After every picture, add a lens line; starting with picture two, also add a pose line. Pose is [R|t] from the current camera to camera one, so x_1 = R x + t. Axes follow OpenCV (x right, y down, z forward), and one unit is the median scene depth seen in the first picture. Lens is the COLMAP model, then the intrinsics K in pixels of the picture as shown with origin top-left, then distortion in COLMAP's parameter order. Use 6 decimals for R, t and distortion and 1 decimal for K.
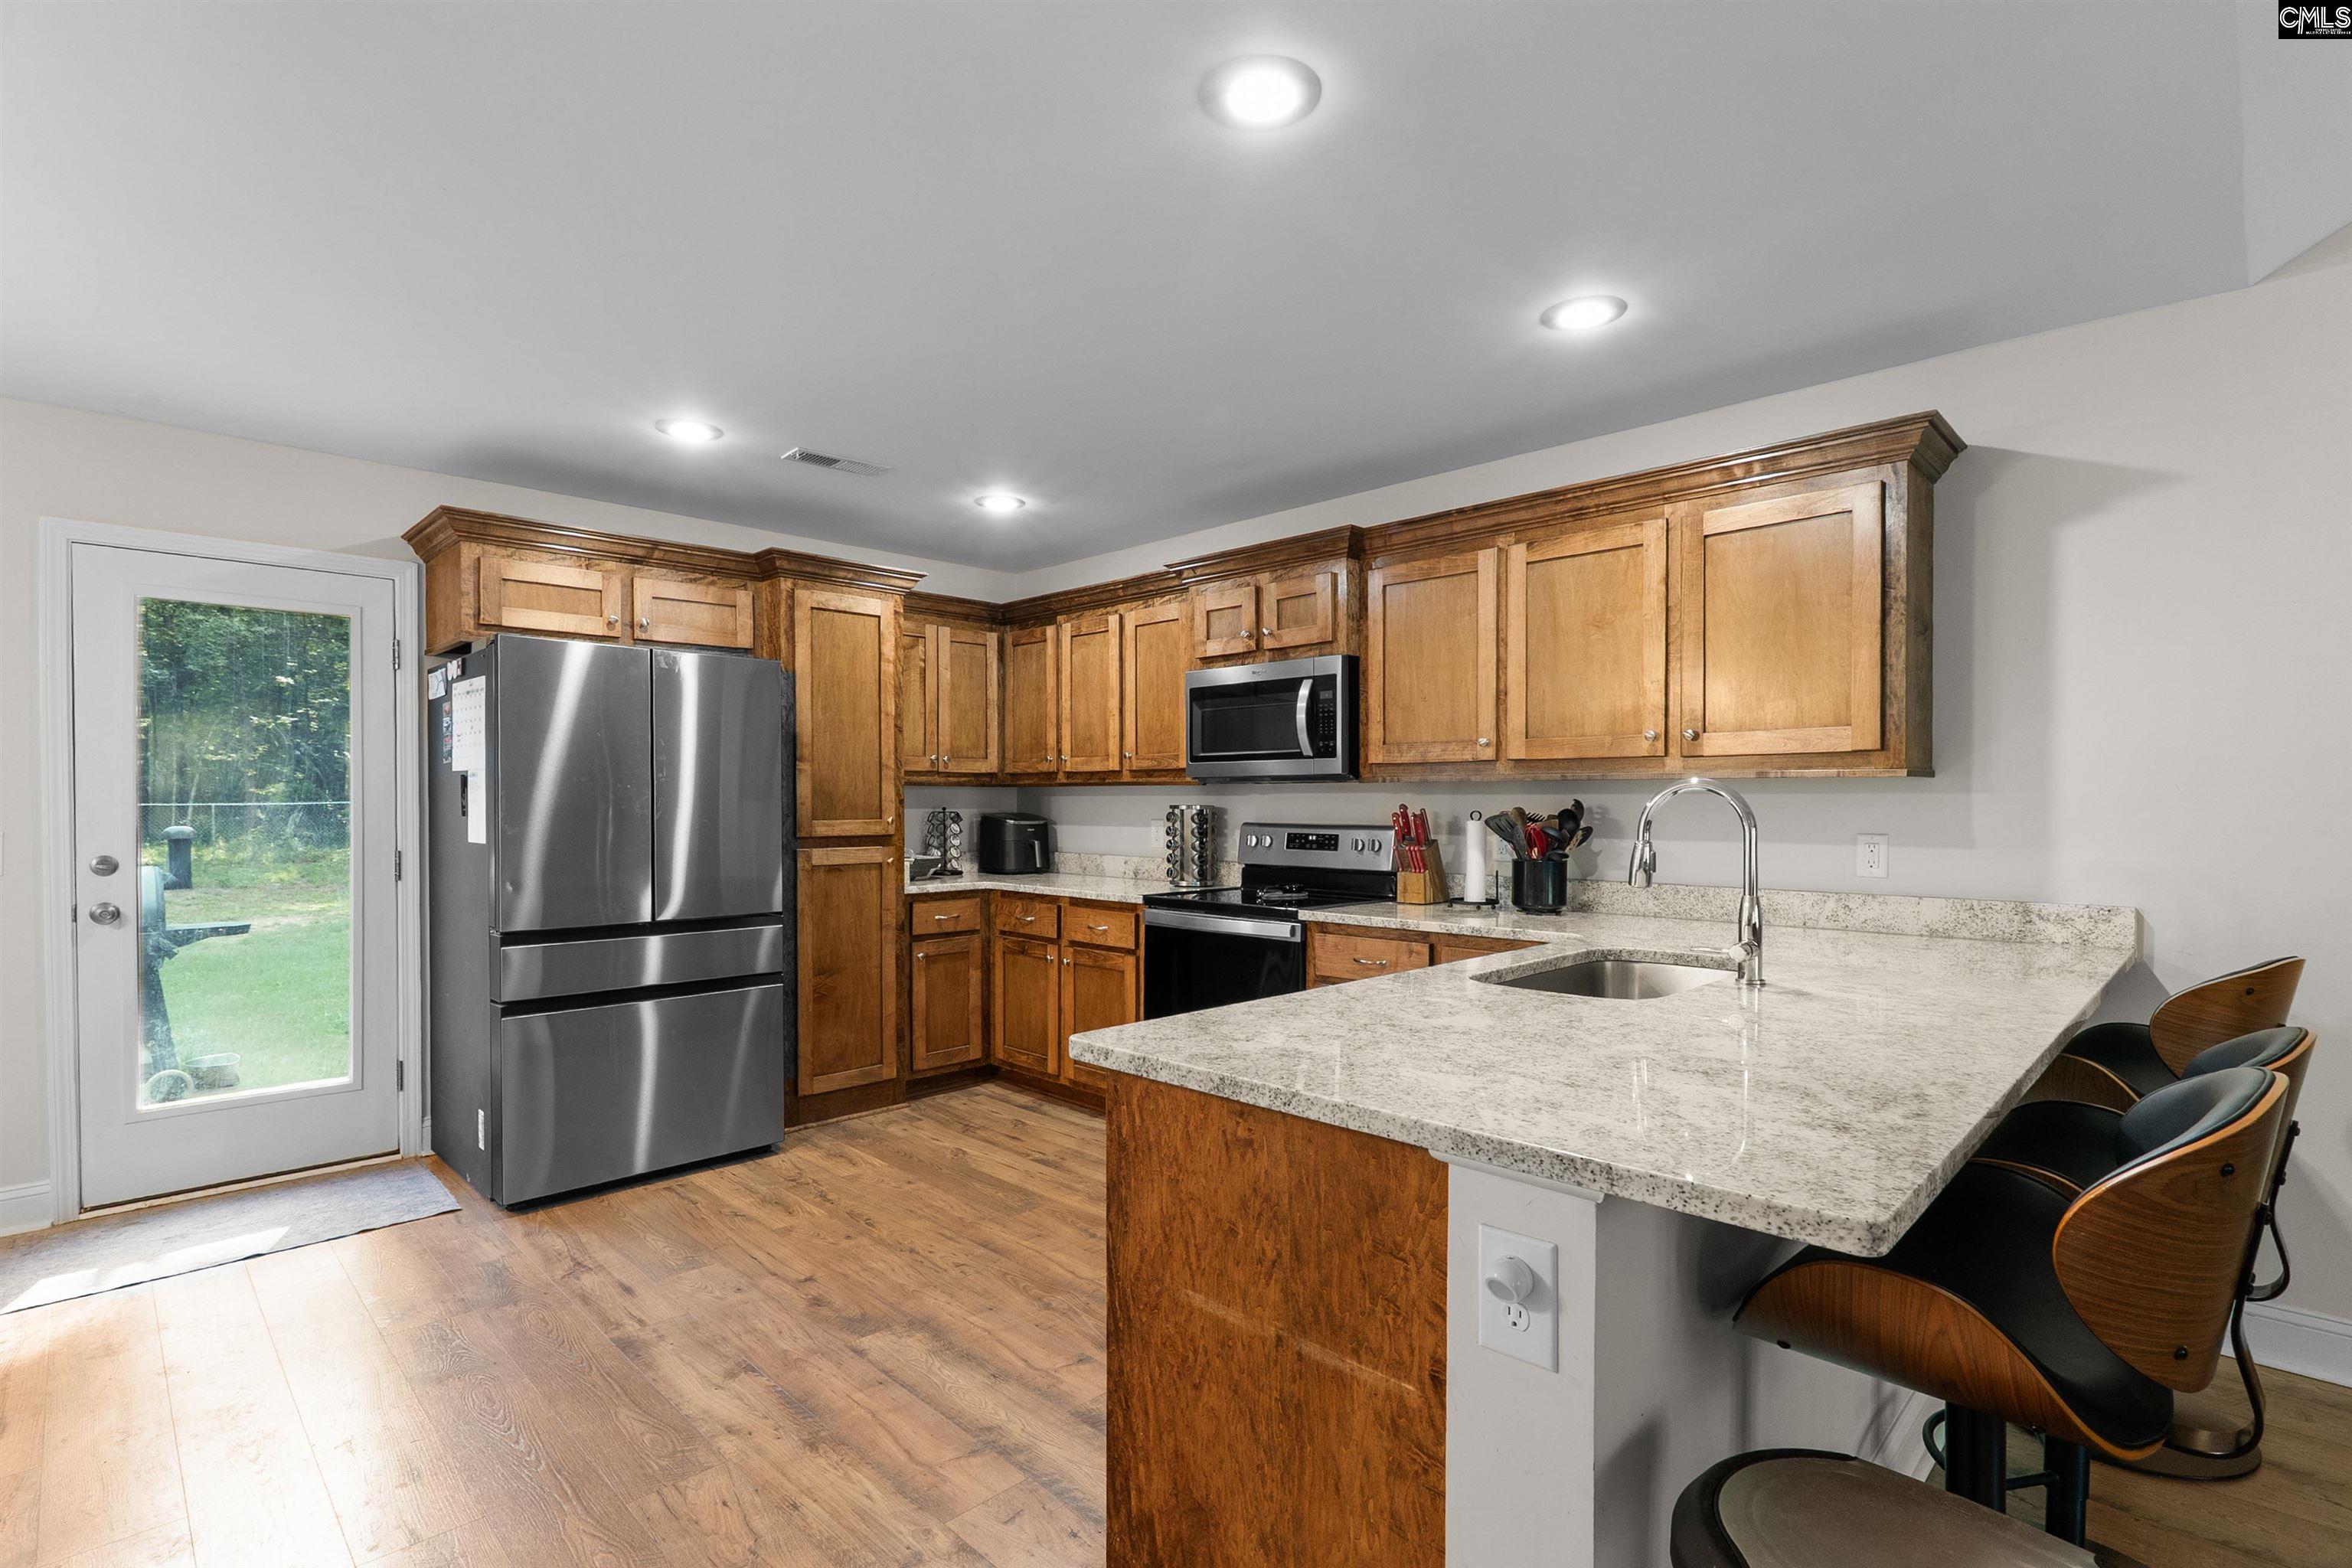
lens RADIAL K [[1105.7, 0, 1144.5], [0, 1105.7, 811.4], [0, 0, 1]] dist [-0.002232, -0.000156]
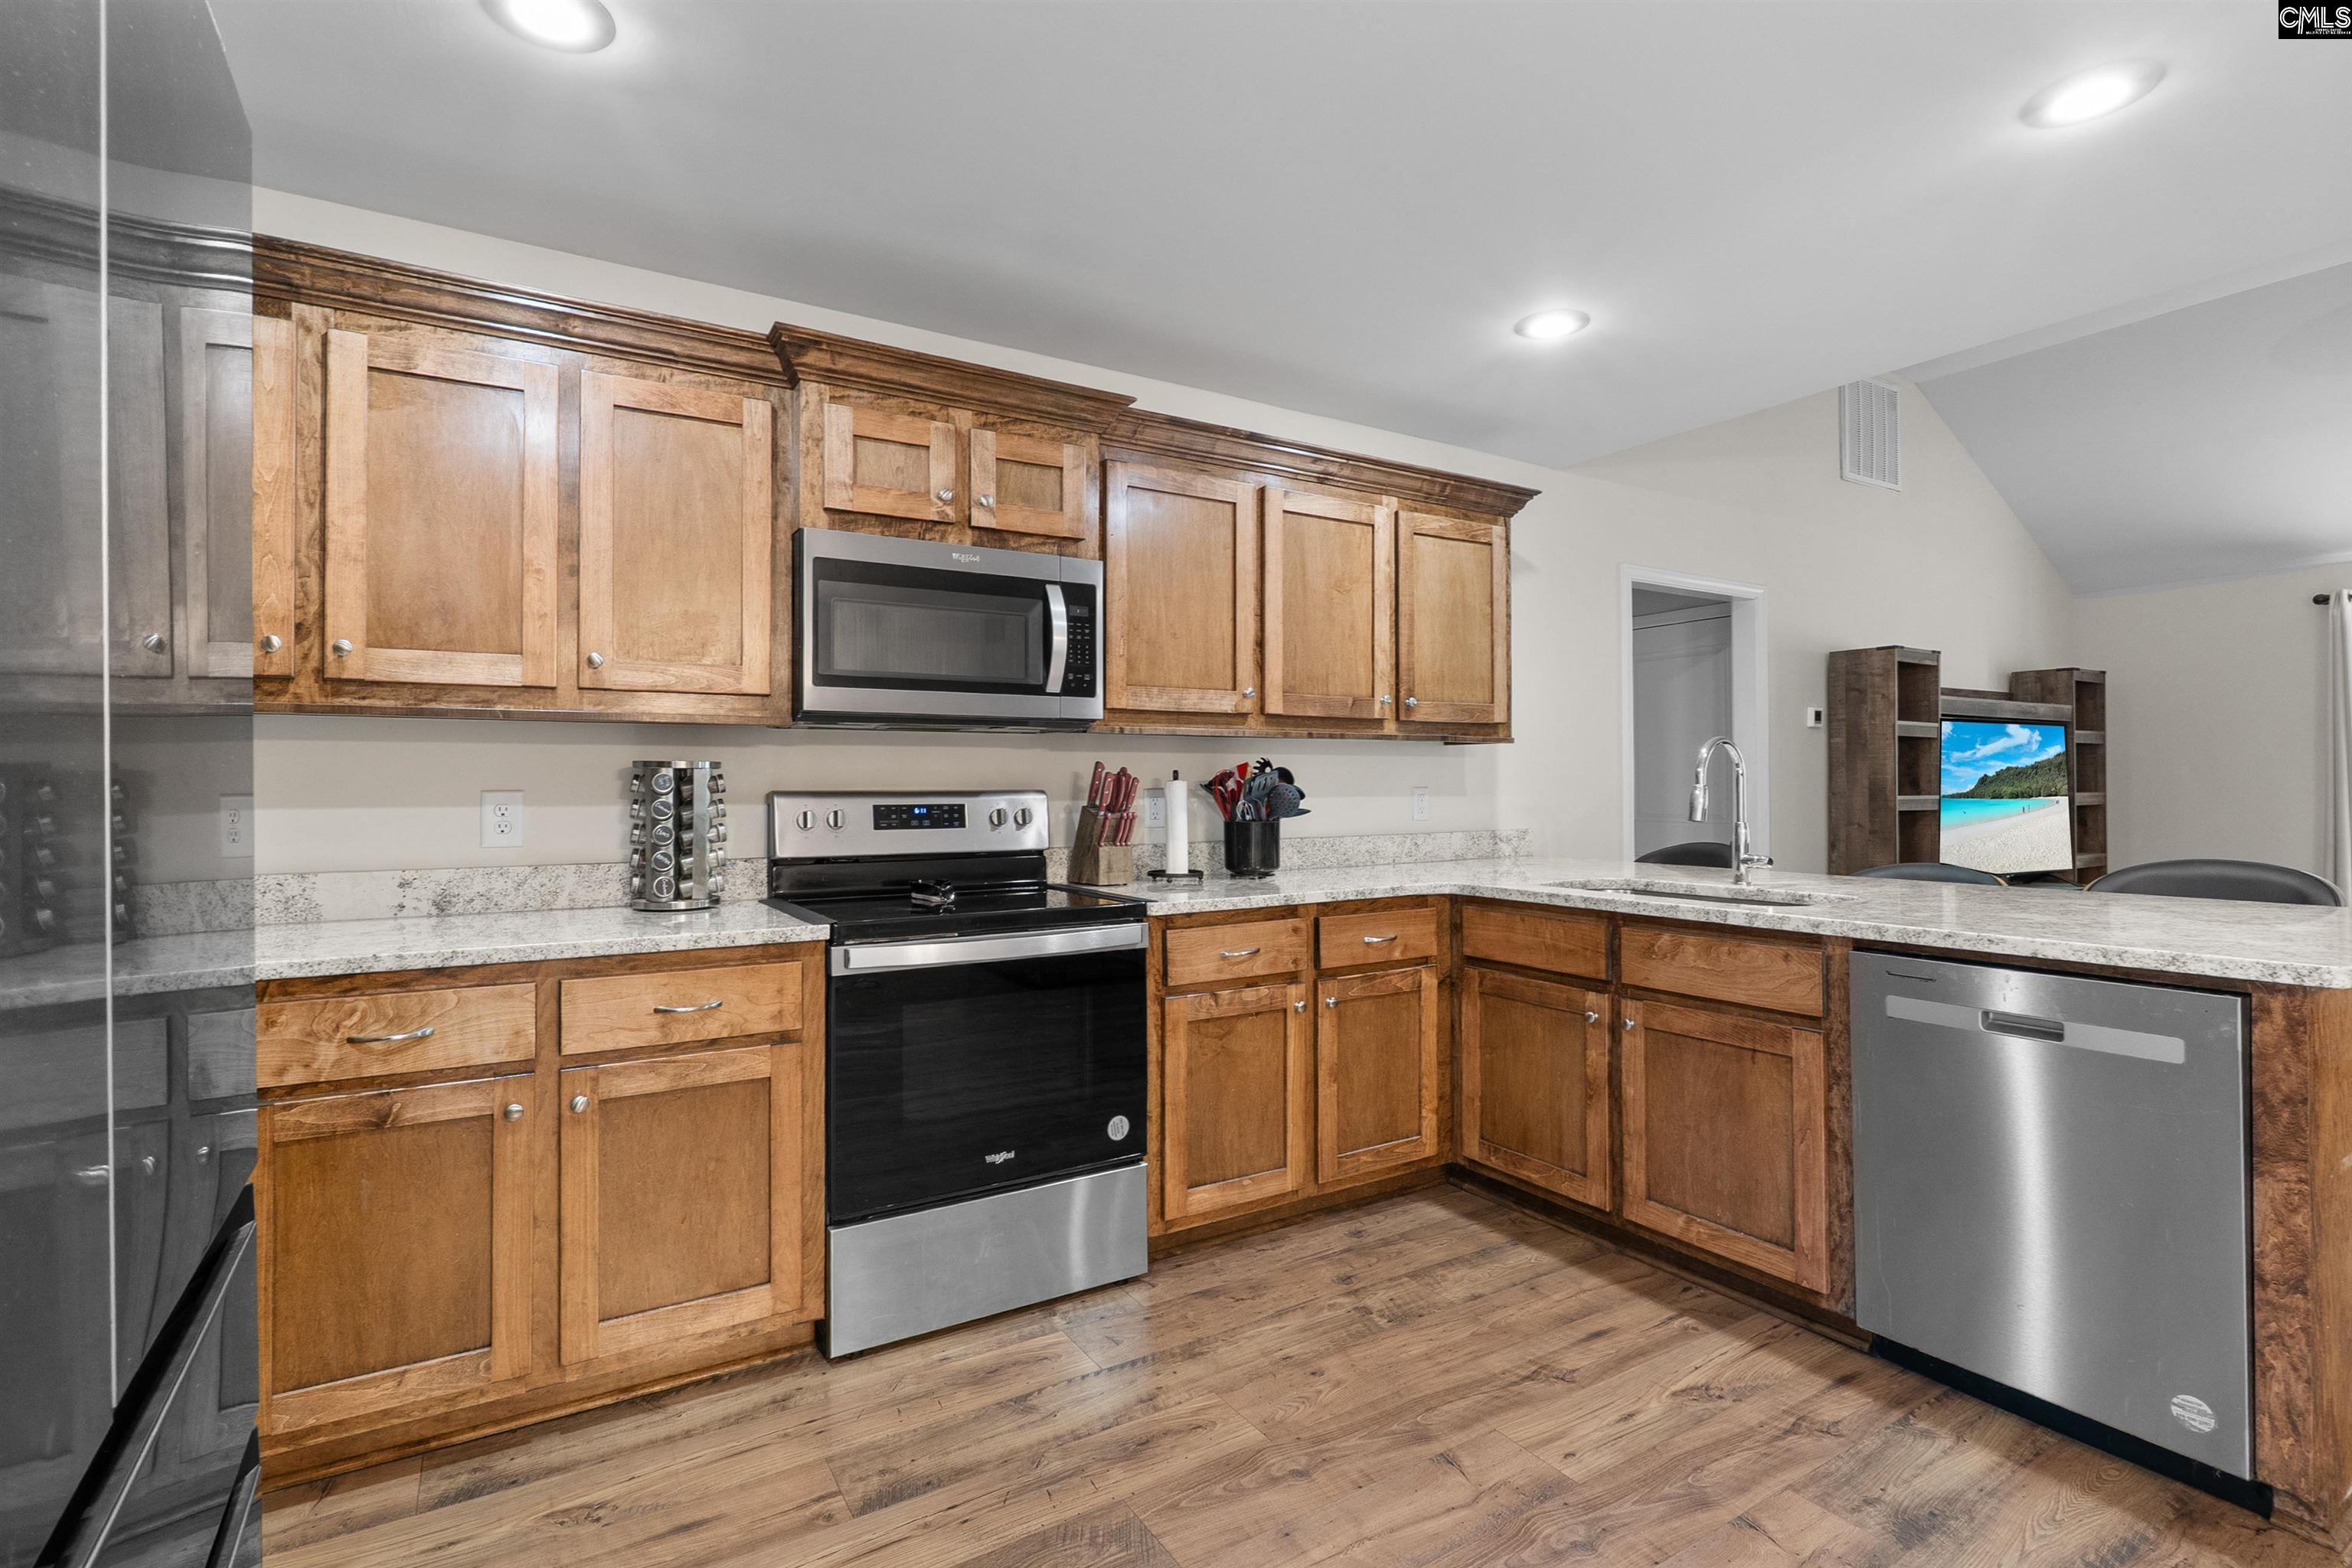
lens RADIAL K [[1130.7, 0, 1308.7], [0, 1130.7, 770.4], [0, 0, 1]] dist [-0.003274, -0.000092]
pose [[0.169219, 0.006650, 0.985556, -0.498277], [0.010711, 0.999906, -0.008586, 0.007836], [-0.985520, 0.012010, 0.169132, 0.660560]]
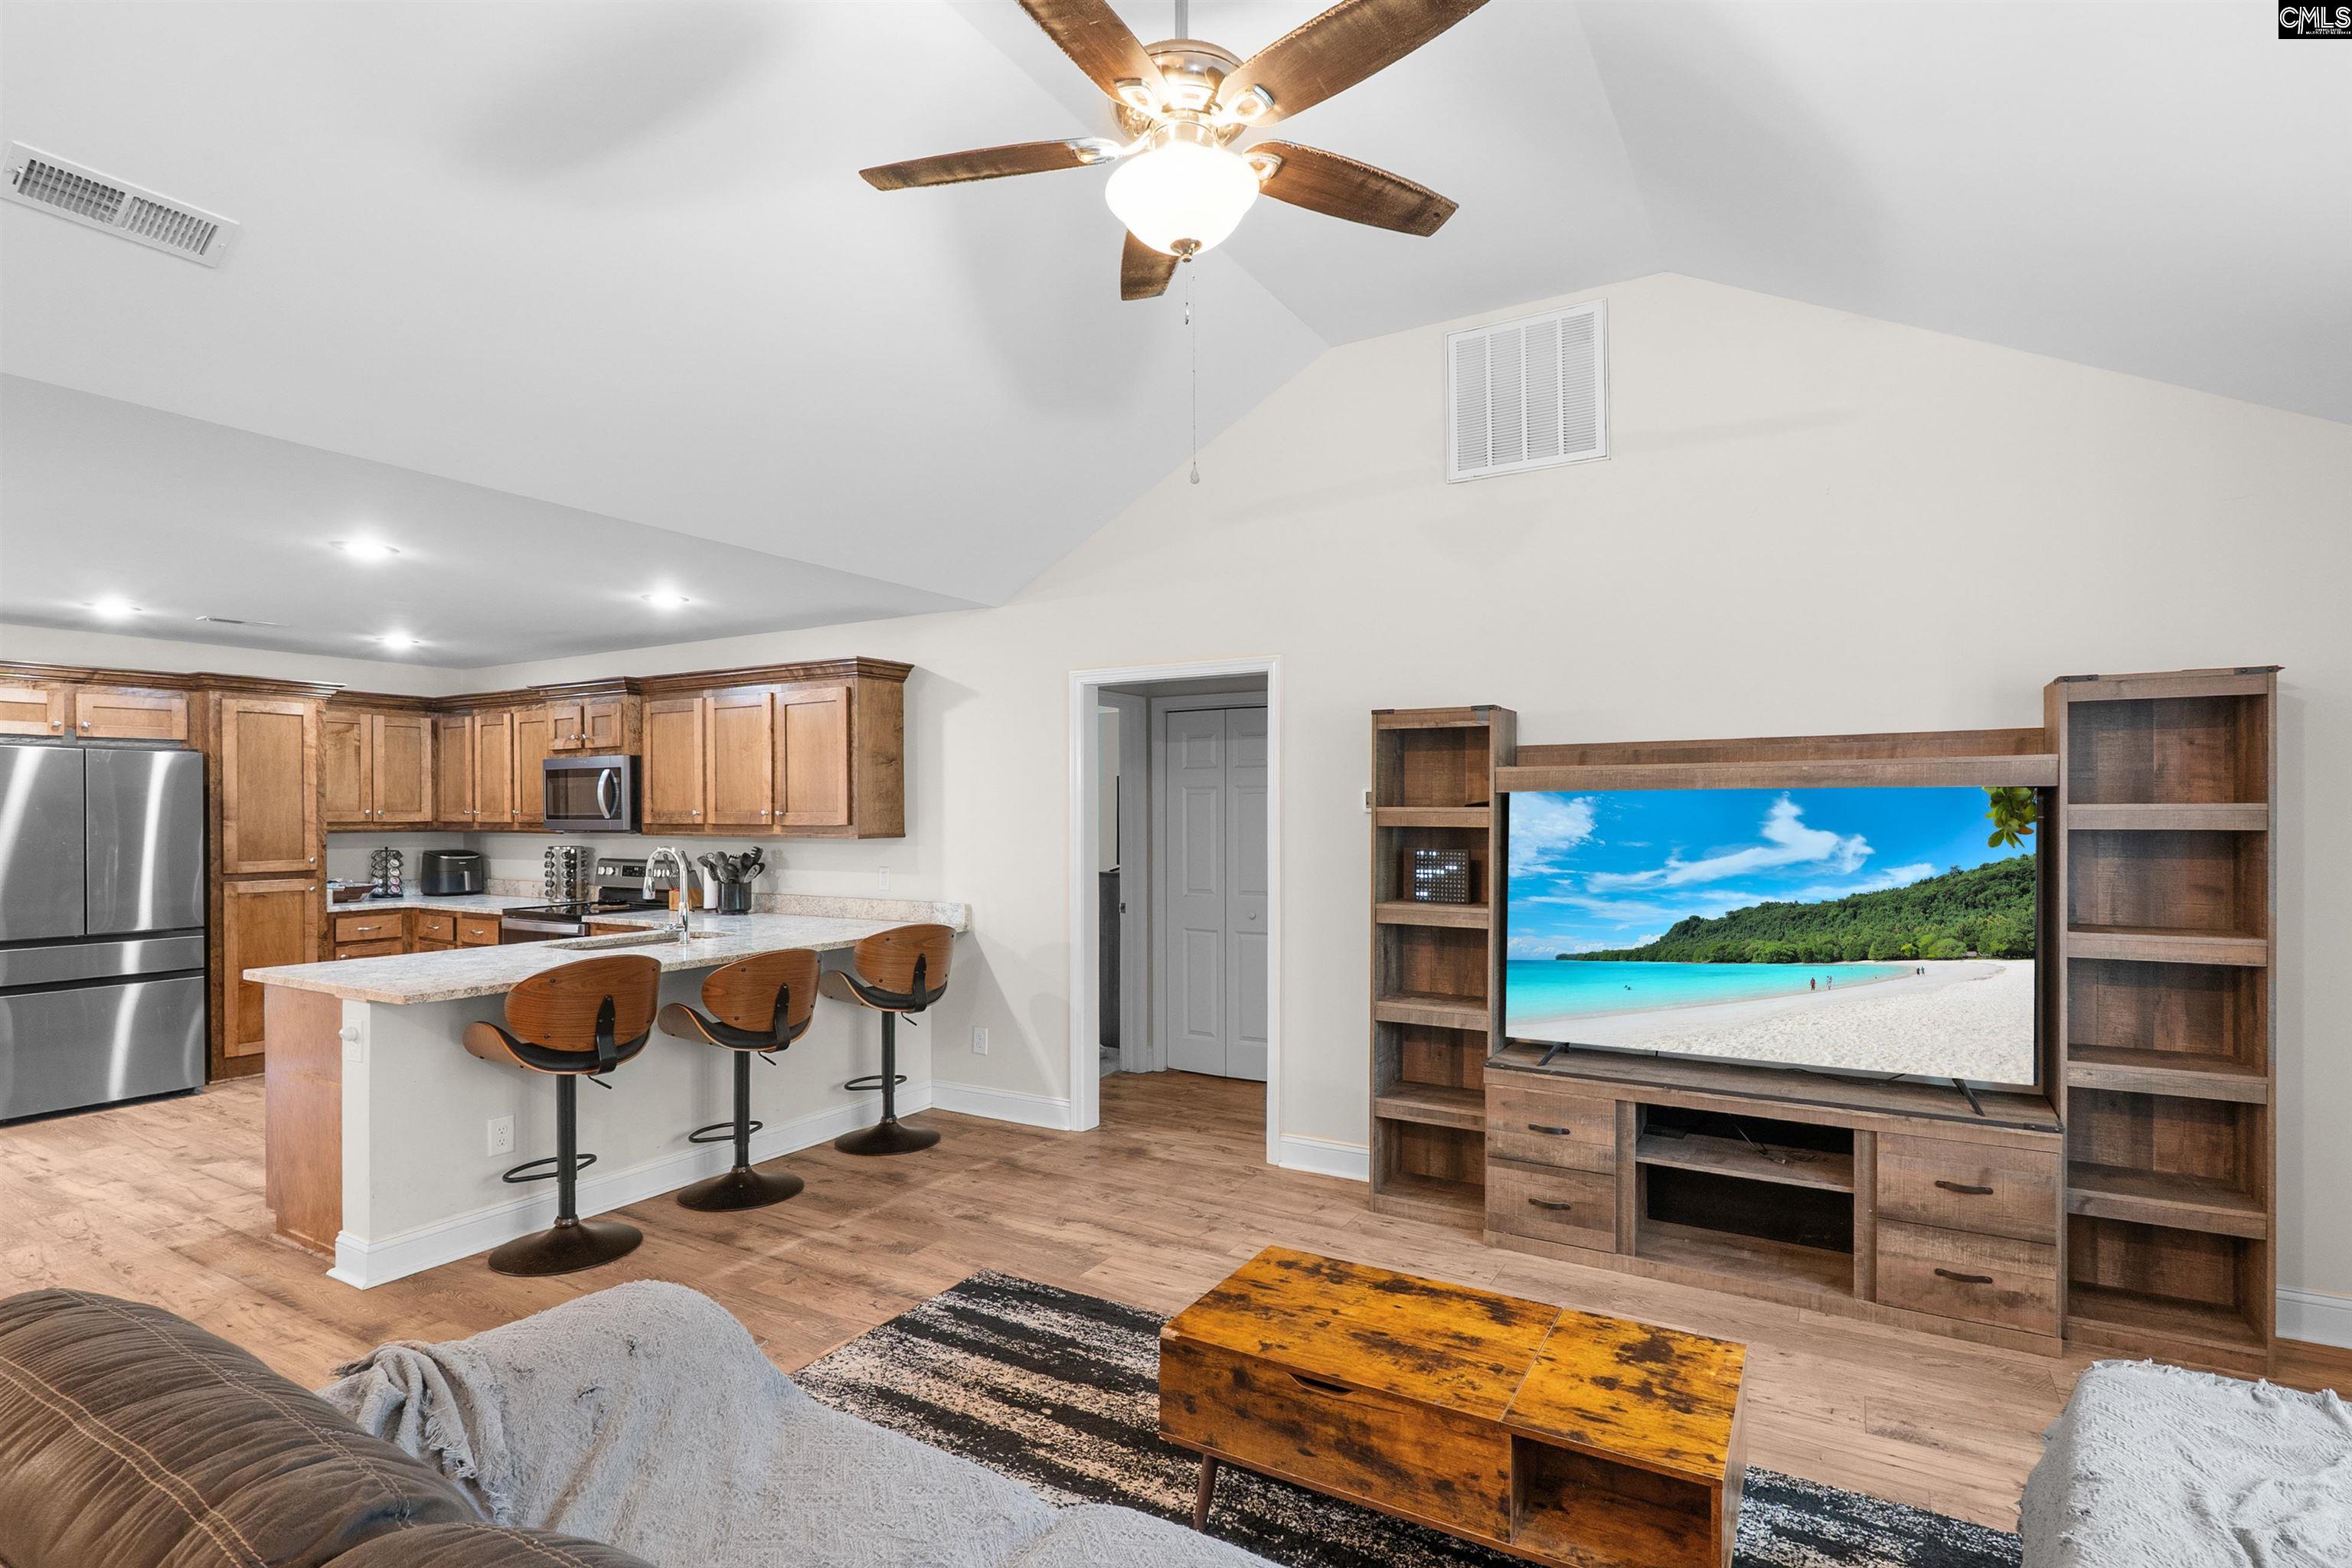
lens RADIAL K [[1106.4, 0, 1180.9], [0, 1106.4, 812.4], [0, 0, 1]] dist [-0.002848, -0.000175]
pose [[0.959397, 0.000443, 0.282060, 0.448960], [0.002220, 0.999956, -0.009122, -0.038657], [-0.282052, 0.009377, 0.959353, -0.681444]]
